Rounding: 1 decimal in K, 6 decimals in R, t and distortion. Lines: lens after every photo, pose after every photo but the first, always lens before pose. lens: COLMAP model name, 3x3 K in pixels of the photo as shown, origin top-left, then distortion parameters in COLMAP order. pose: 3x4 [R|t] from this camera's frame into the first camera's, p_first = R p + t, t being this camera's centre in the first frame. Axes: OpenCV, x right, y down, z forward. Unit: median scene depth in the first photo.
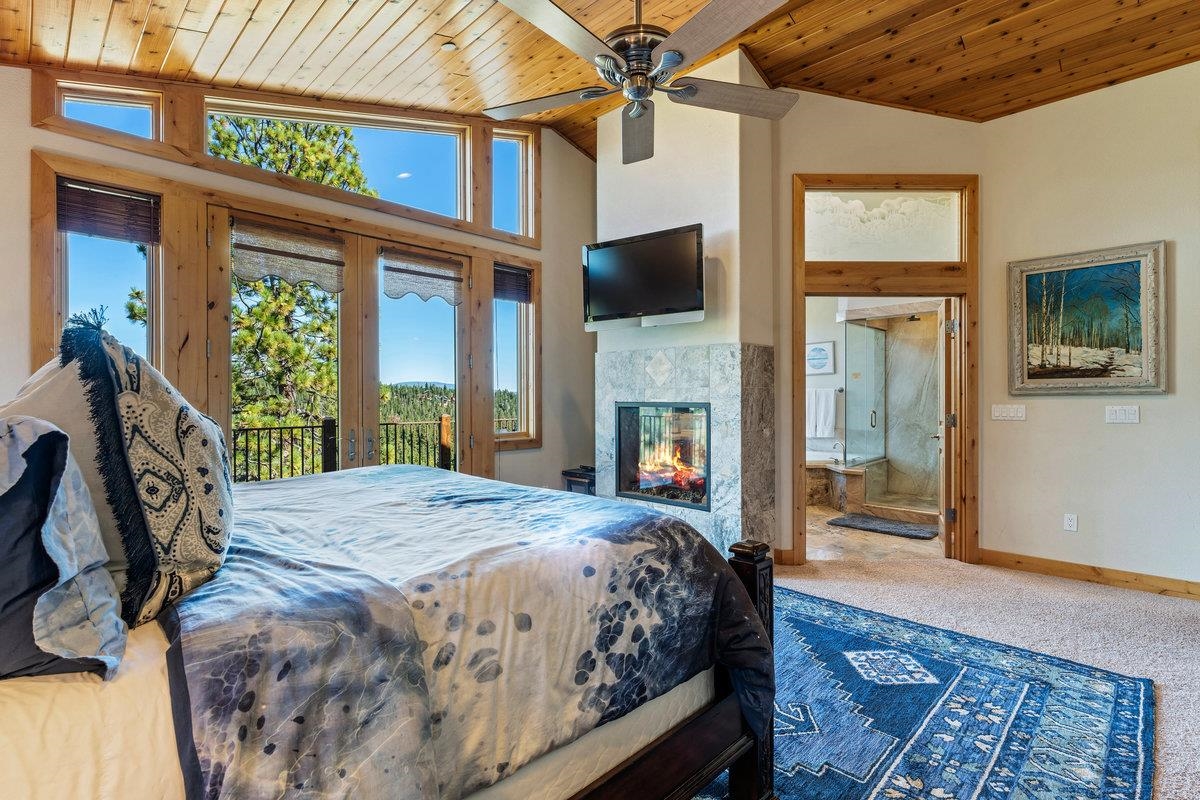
lens RADIAL K [[573.6, 0, 603.1], [0, 573.6, 402.9], [0, 0, 1]] dist [0.000714, 0.000211]
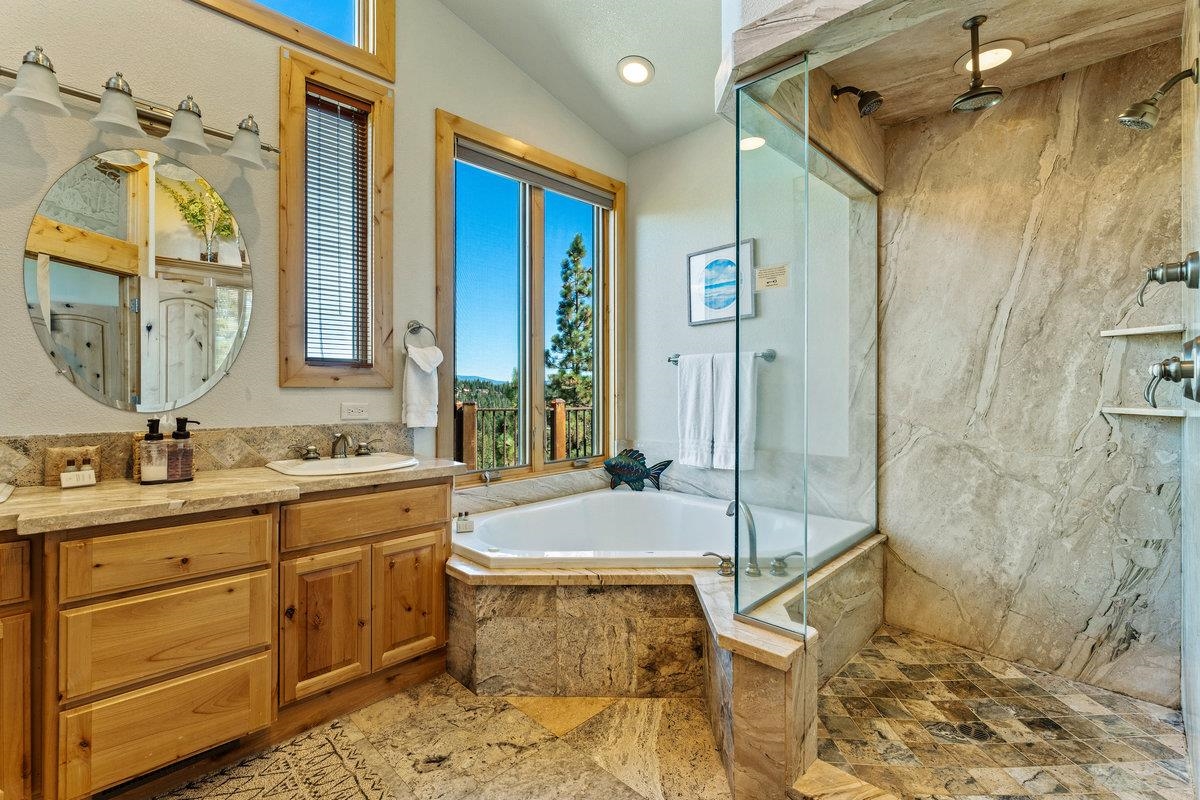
lens RADIAL K [[534.6, 0, 596.5], [0, 534.6, 393.9], [0, 0, 1]] dist [-0.000530, -0.000045]
pose [[0.999886, 0.005707, -0.014000, 0.320368], [-0.005790, 0.999966, -0.005901, 0.008743], [0.013966, 0.005981, 0.999885, 0.663685]]
